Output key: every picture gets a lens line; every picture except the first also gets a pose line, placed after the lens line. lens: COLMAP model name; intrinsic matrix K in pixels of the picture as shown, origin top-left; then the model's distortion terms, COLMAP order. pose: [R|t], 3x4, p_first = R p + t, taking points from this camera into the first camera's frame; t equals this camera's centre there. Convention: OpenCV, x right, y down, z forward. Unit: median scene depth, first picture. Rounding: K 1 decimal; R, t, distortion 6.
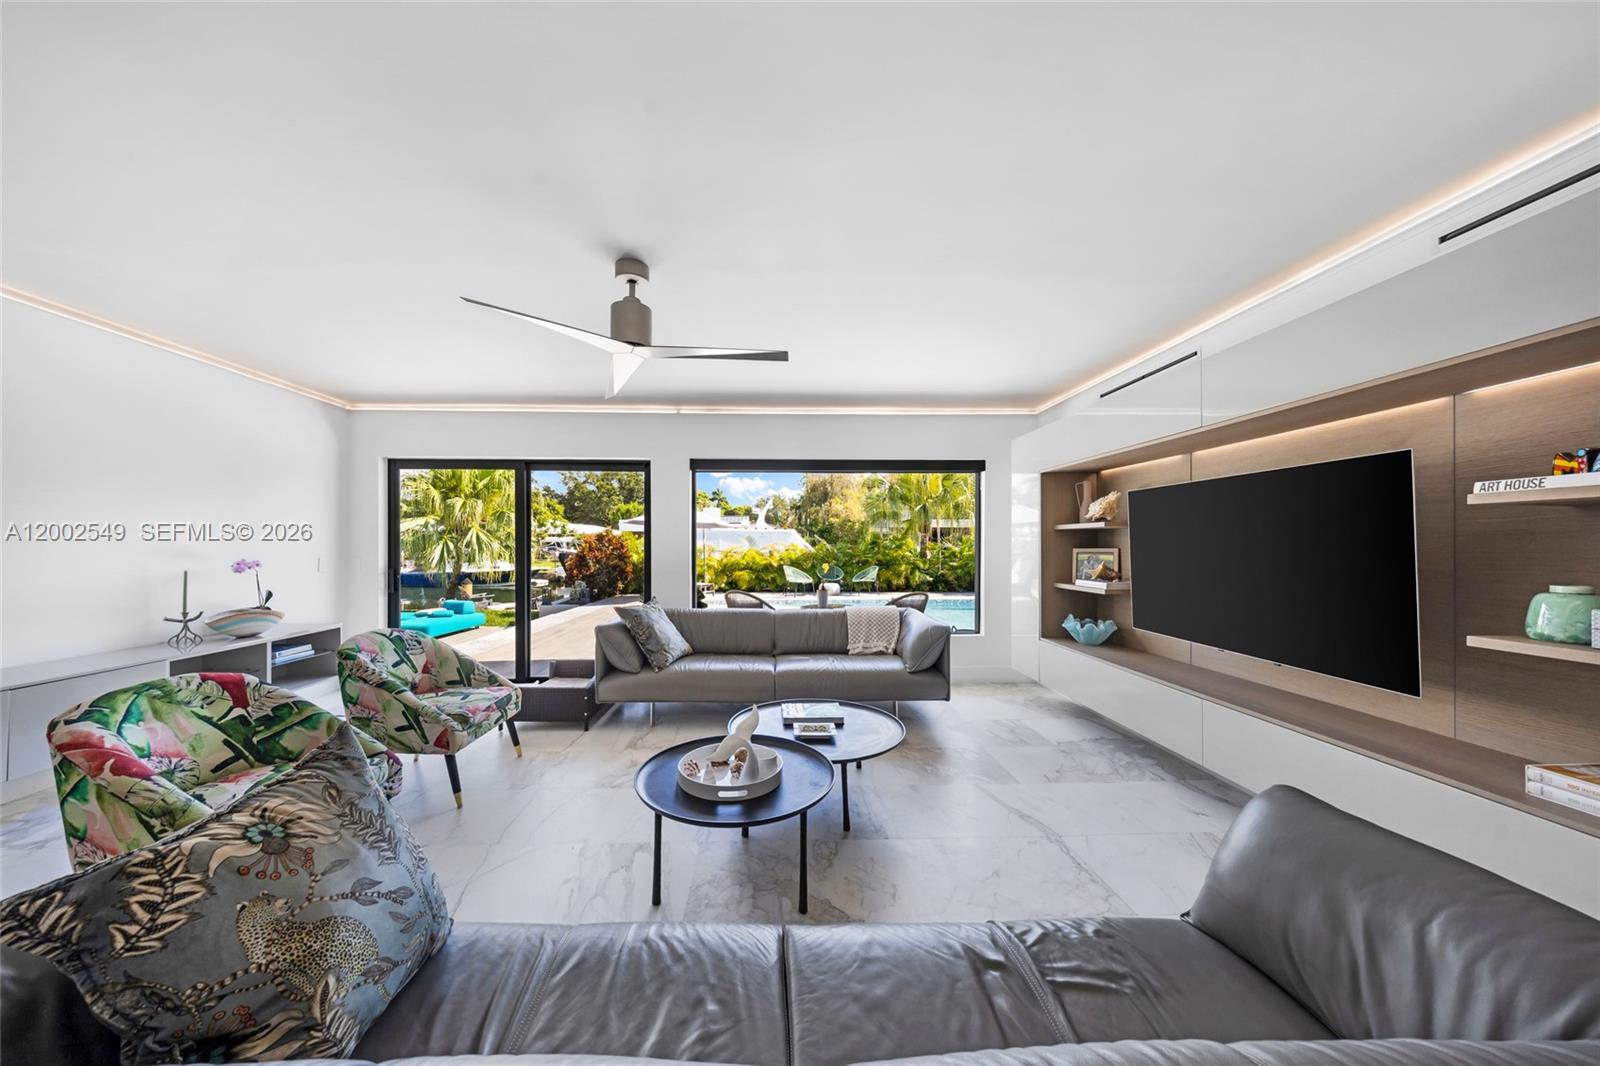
lens RADIAL K [[510.2, 0, 804.0], [0, 510.2, 546.0], [0, 0, 1]] dist [-0.000798, -0.000028]
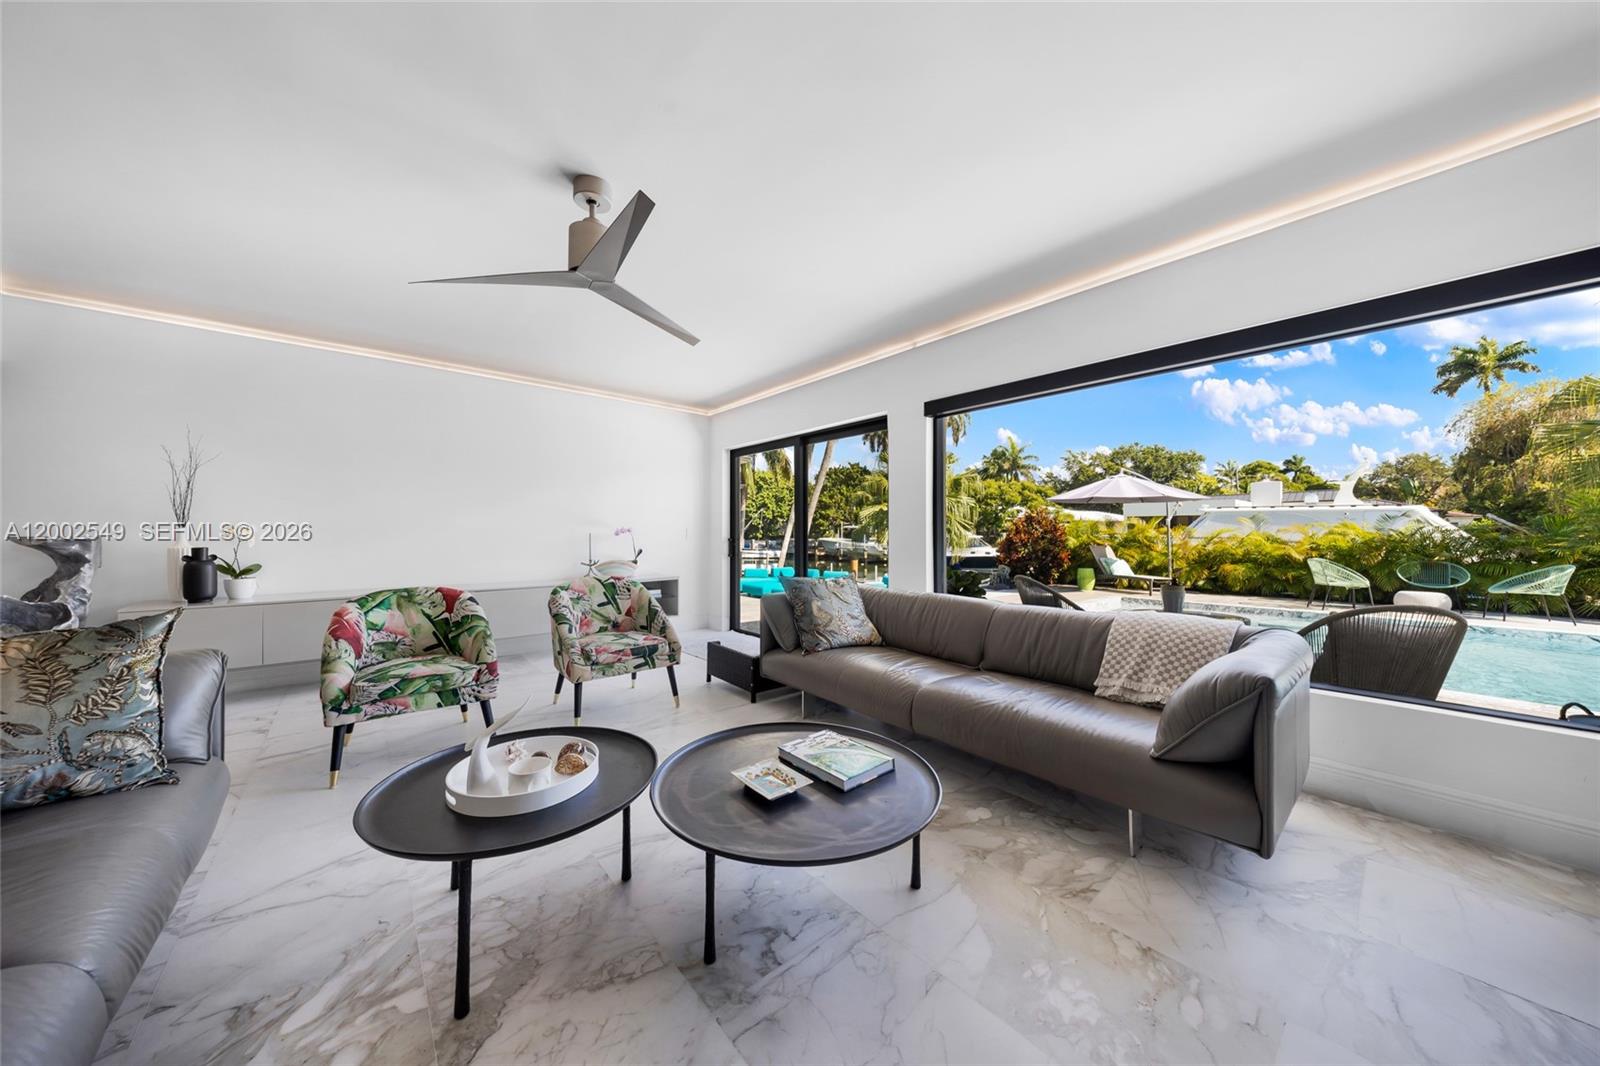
lens RADIAL K [[524.6, 0, 807.8], [0, 524.6, 535.2], [0, 0, 1]] dist [0.013876, -0.000035]
pose [[0.616567, 0.004031, -0.787292, 0.345464], [-0.002530, 0.999992, 0.003139, 0.037287], [0.787299, 0.000057, 0.616572, 0.395448]]
